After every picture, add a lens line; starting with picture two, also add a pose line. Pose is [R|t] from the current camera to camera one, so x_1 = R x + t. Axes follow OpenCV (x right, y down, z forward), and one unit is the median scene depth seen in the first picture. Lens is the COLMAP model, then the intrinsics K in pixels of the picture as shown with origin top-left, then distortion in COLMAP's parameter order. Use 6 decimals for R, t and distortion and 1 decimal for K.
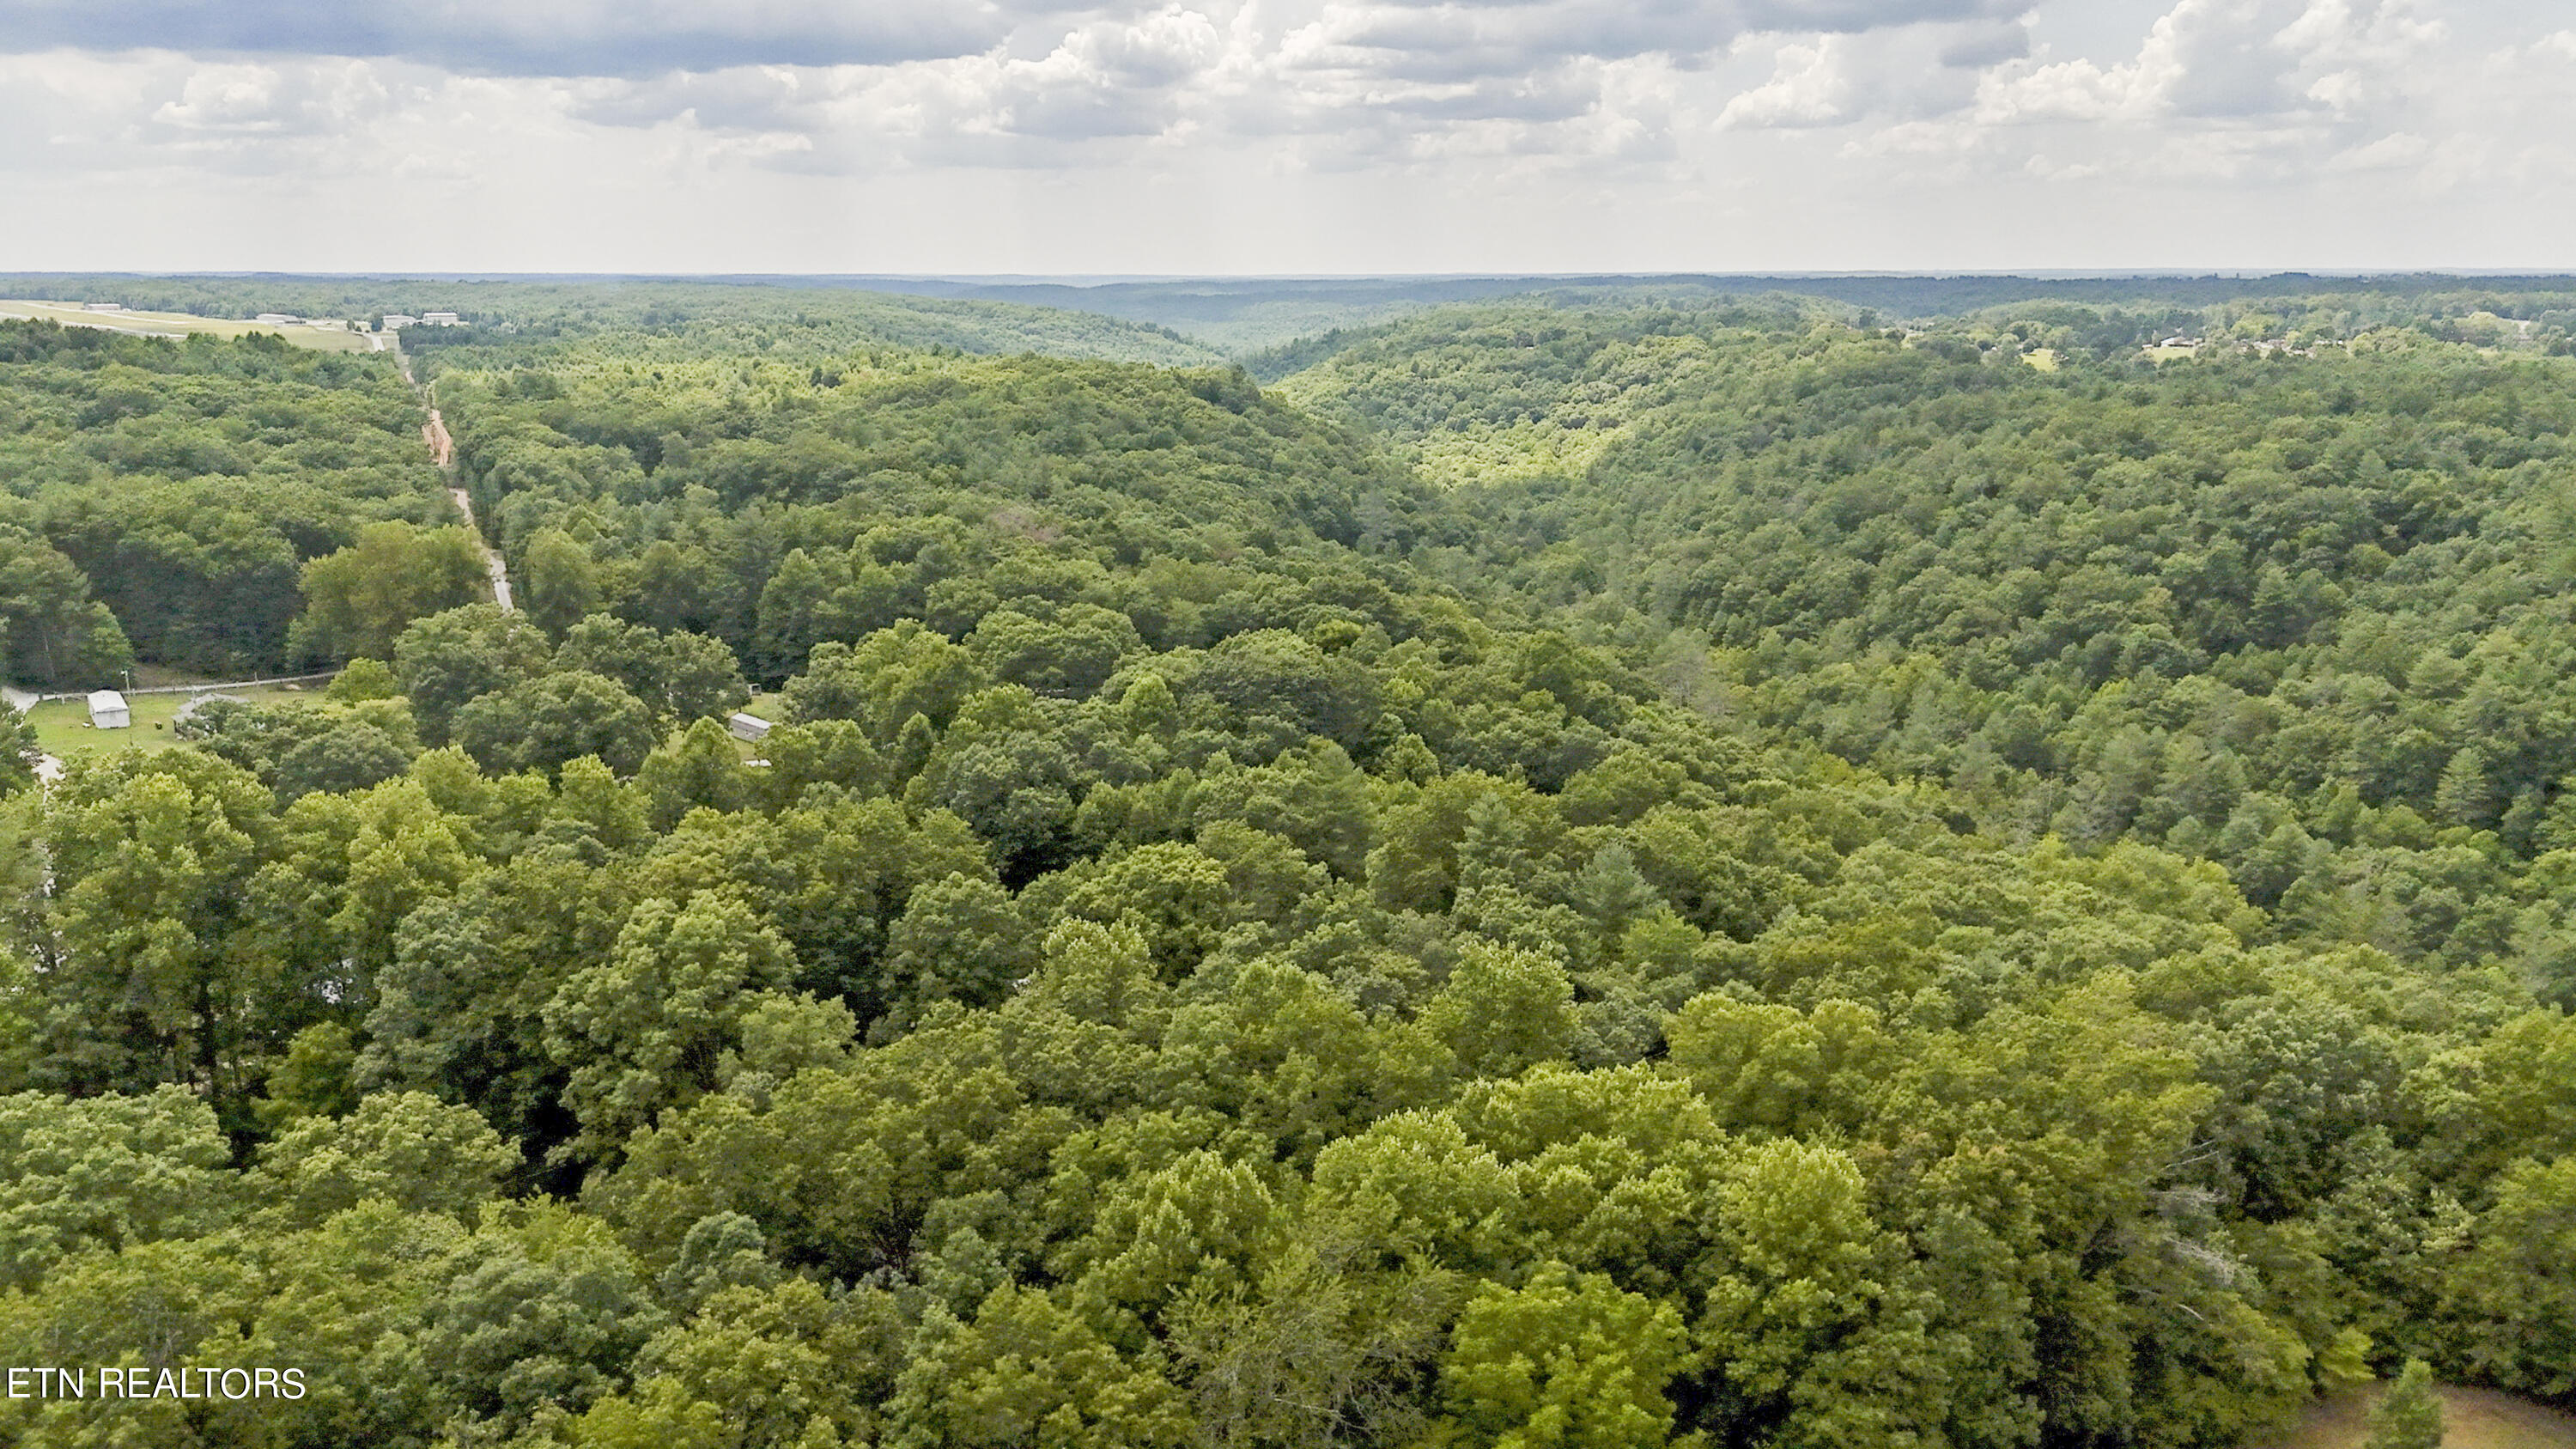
lens RADIAL K [[1861.8, 0, 1291.3], [0, 1861.8, 732.4], [0, 0, 1]] dist [0.029410, -0.003078]
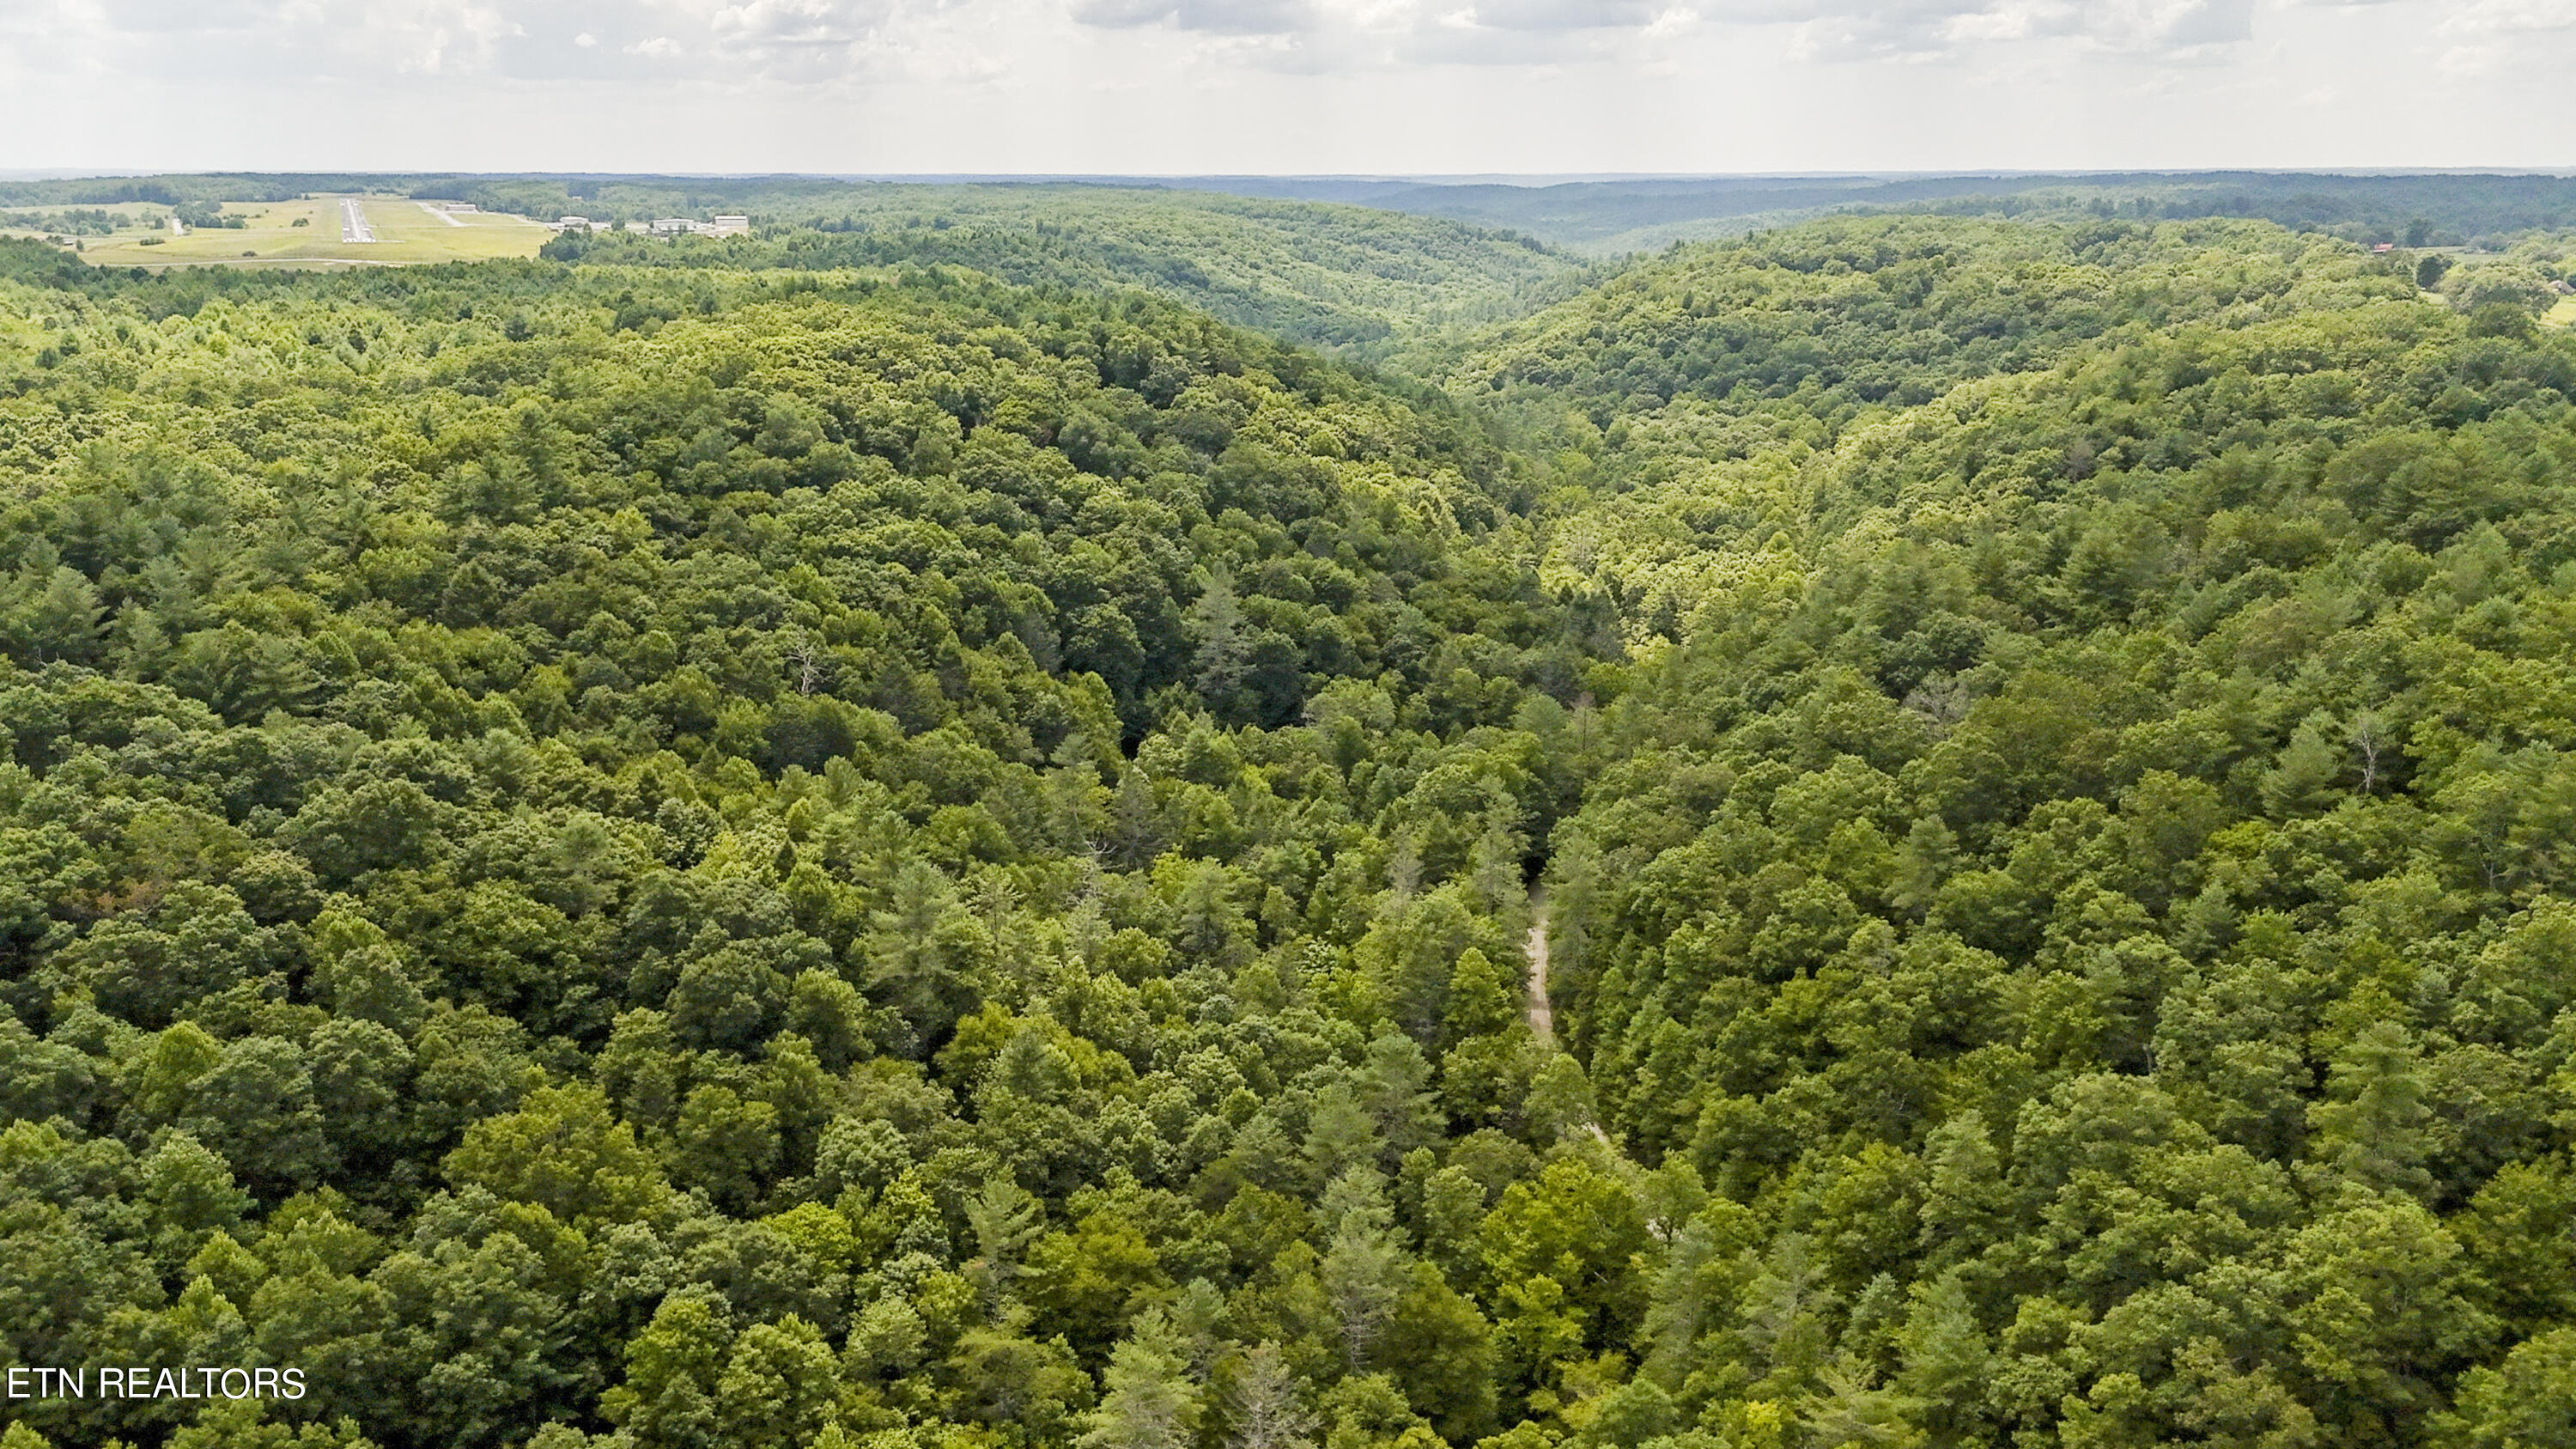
lens RADIAL K [[1861.8, 0, 1293.2], [0, 1861.8, 727.4], [0, 0, 1]] dist [0.029410, -0.003078]
pose [[0.968012, 0.070853, -0.240693, 0.109668], [-0.059269, 0.996723, 0.055041, -0.062942], [0.243805, -0.039014, 0.969039, 0.255742]]
